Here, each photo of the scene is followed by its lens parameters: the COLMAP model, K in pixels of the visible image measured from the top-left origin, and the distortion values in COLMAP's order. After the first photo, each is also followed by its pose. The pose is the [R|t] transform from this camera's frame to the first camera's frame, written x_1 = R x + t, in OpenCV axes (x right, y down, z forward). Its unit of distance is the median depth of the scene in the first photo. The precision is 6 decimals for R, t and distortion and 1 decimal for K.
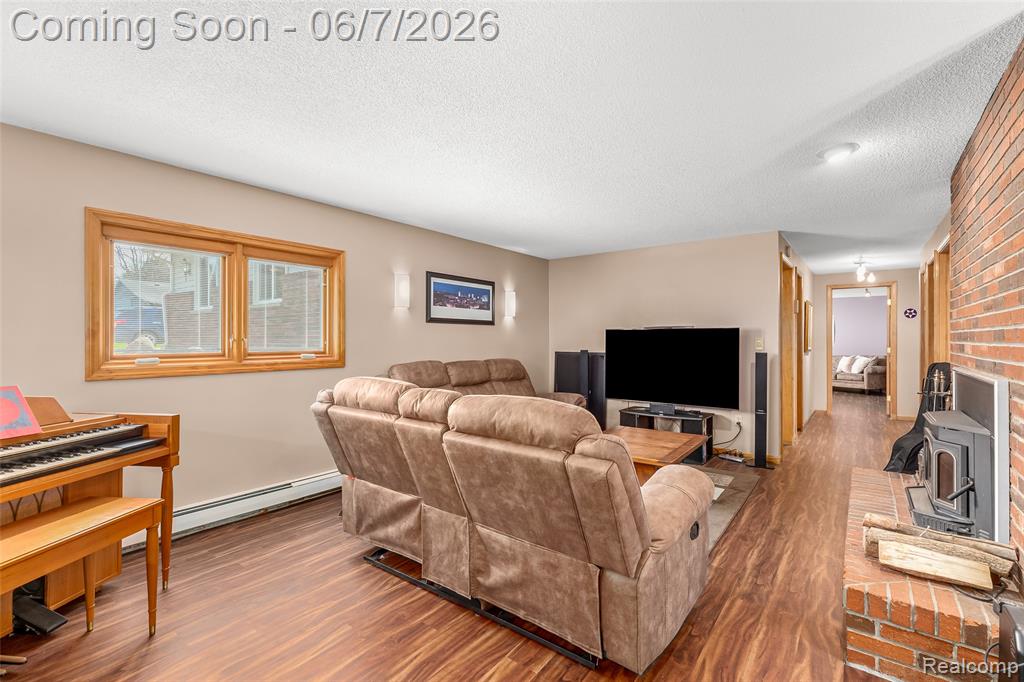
lens RADIAL K [[460.9, 0, 513.7], [0, 460.9, 337.9], [0, 0, 1]] dist [0.003332, -0.001222]
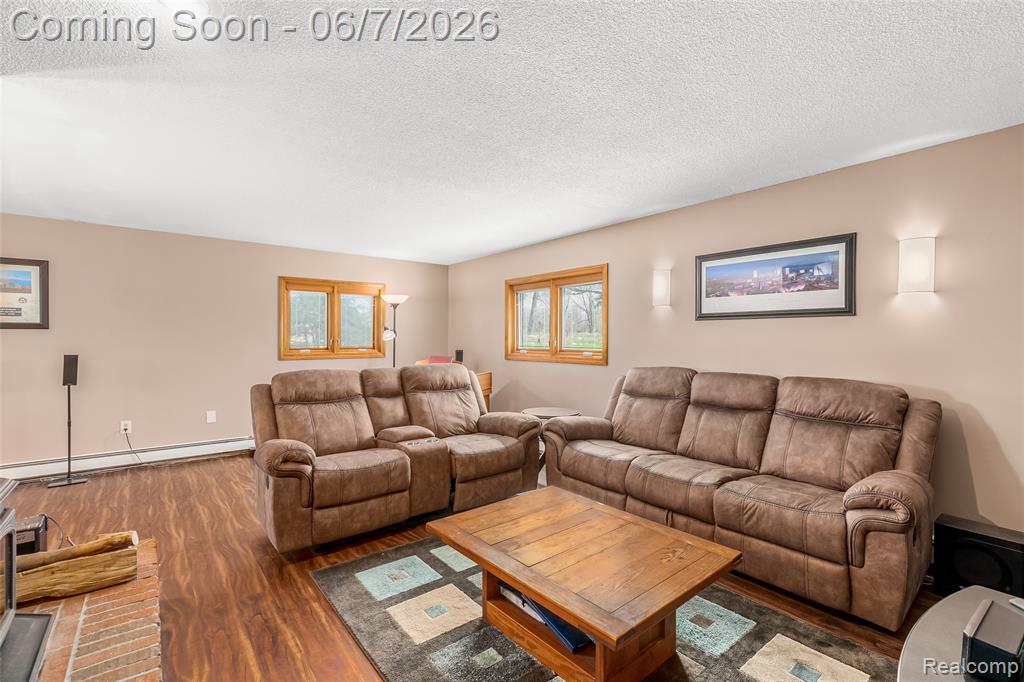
lens RADIAL K [[460.9, 0, 519.1], [0, 460.9, 339.2], [0, 0, 1]] dist [0.003332, -0.001222]
pose [[-0.243348, -0.000012, -0.969939, 0.800218], [0.001601, 0.999999, -0.000414, -0.000696], [0.969938, -0.001654, -0.243348, 1.073320]]
